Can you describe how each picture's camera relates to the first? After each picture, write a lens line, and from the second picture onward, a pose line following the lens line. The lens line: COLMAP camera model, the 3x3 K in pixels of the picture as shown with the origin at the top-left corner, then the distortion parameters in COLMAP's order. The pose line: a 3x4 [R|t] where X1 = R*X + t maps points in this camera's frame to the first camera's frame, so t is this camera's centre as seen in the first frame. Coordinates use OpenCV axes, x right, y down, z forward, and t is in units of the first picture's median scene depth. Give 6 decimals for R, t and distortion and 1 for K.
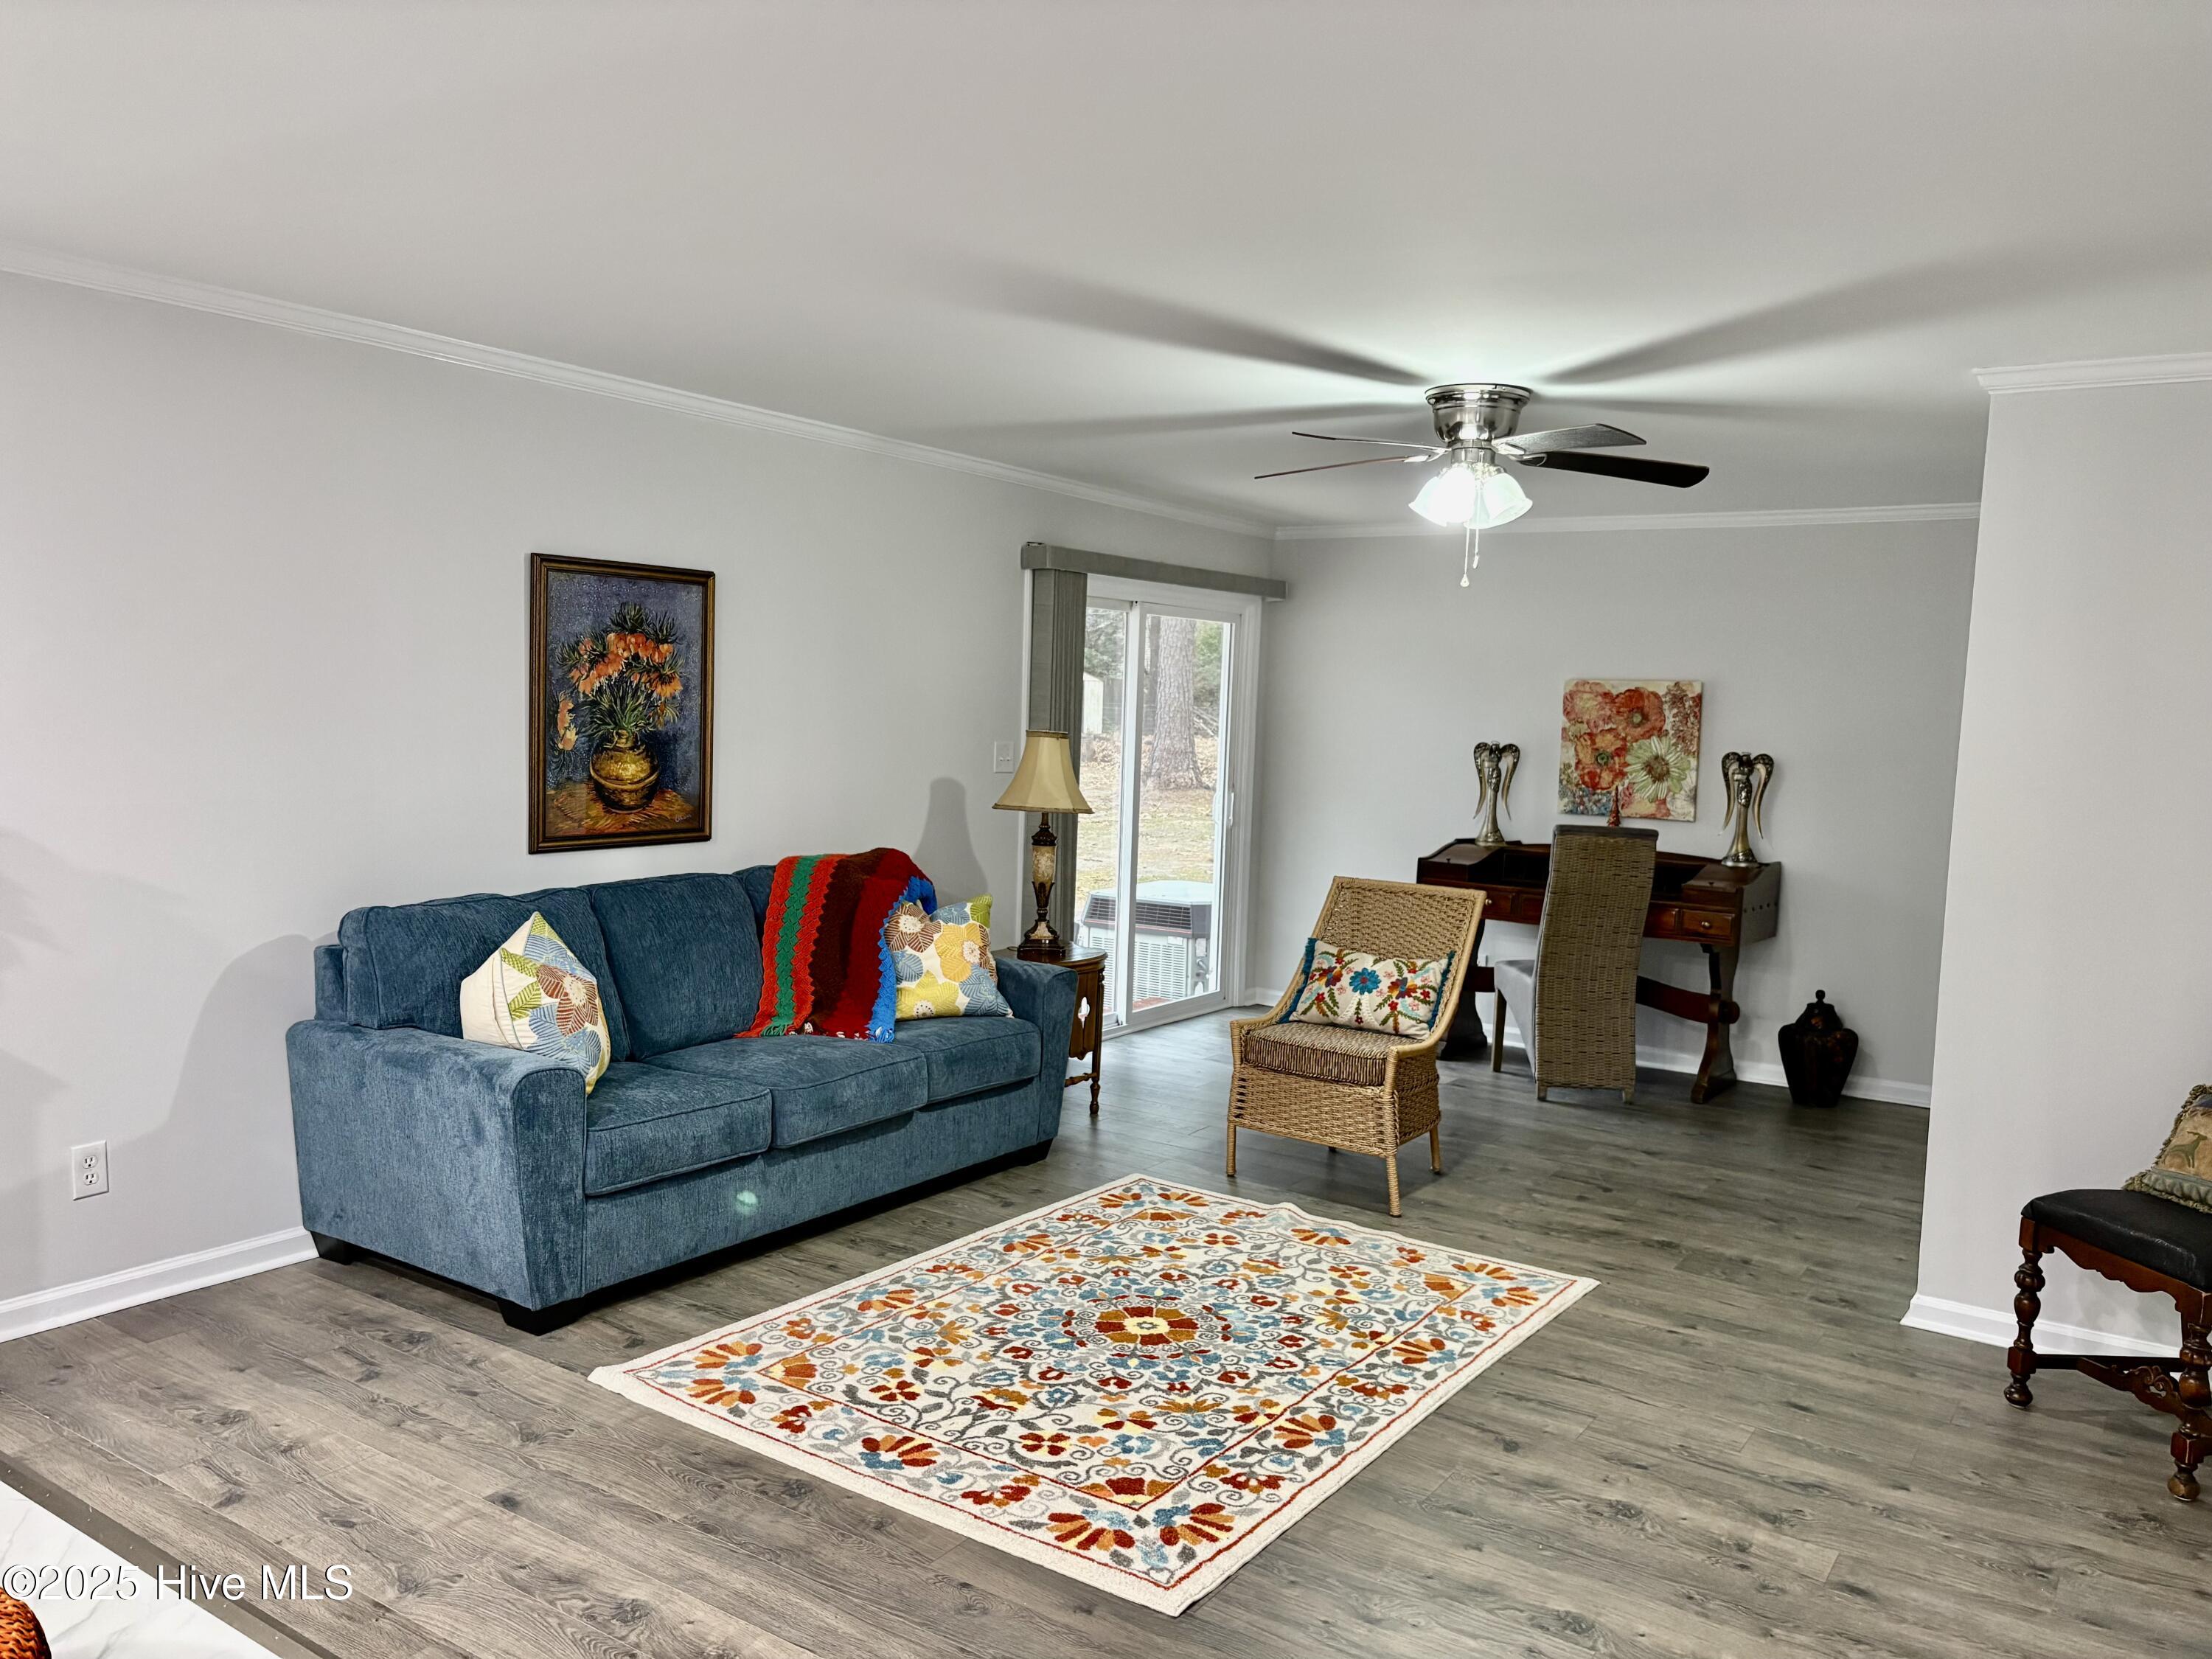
lens RADIAL K [[1598.1, 0, 1106.0], [0, 1598.1, 829.5], [0, 0, 1]] dist [-0.082373, -0.000369]
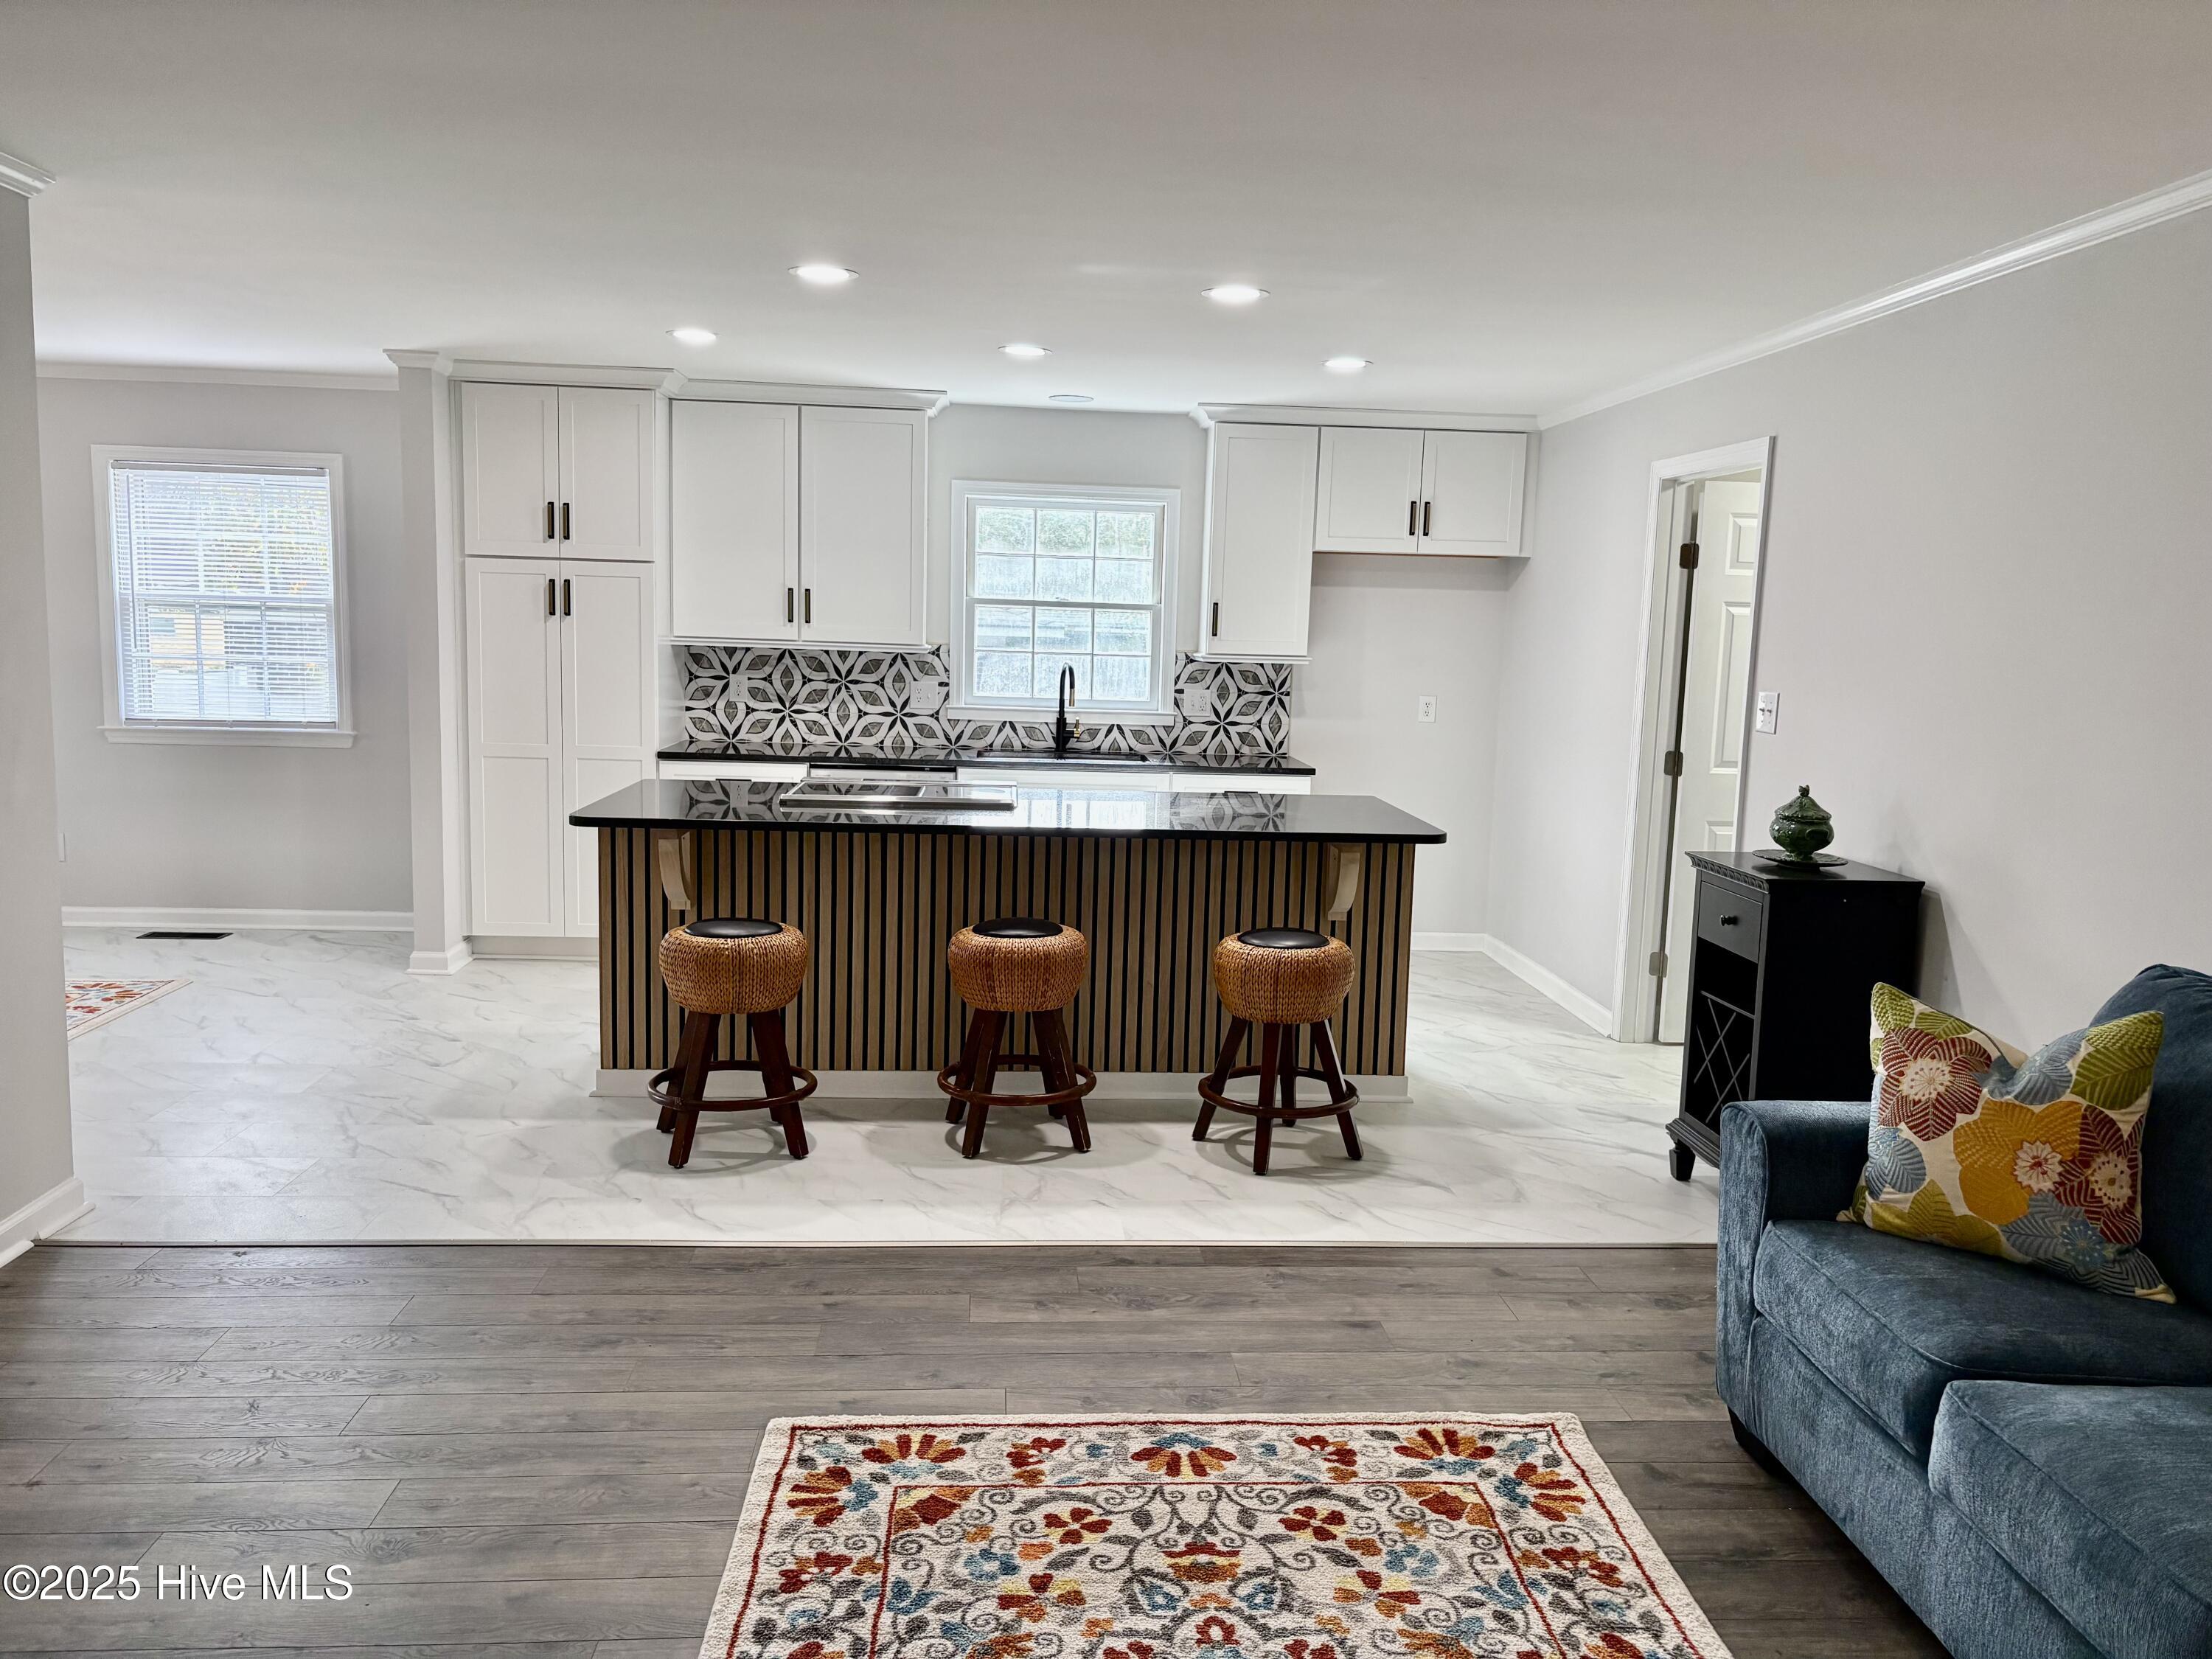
lens RADIAL K [[1706.1, 0, 1106.0], [0, 1706.1, 829.5], [0, 0, 1]] dist [0.115733, -0.002365]
pose [[-0.779831, 0.033374, -0.625099, 0.496545], [-0.104472, 0.977635, 0.182527, -0.127221], [0.617210, 0.207646, -0.758904, 1.609246]]
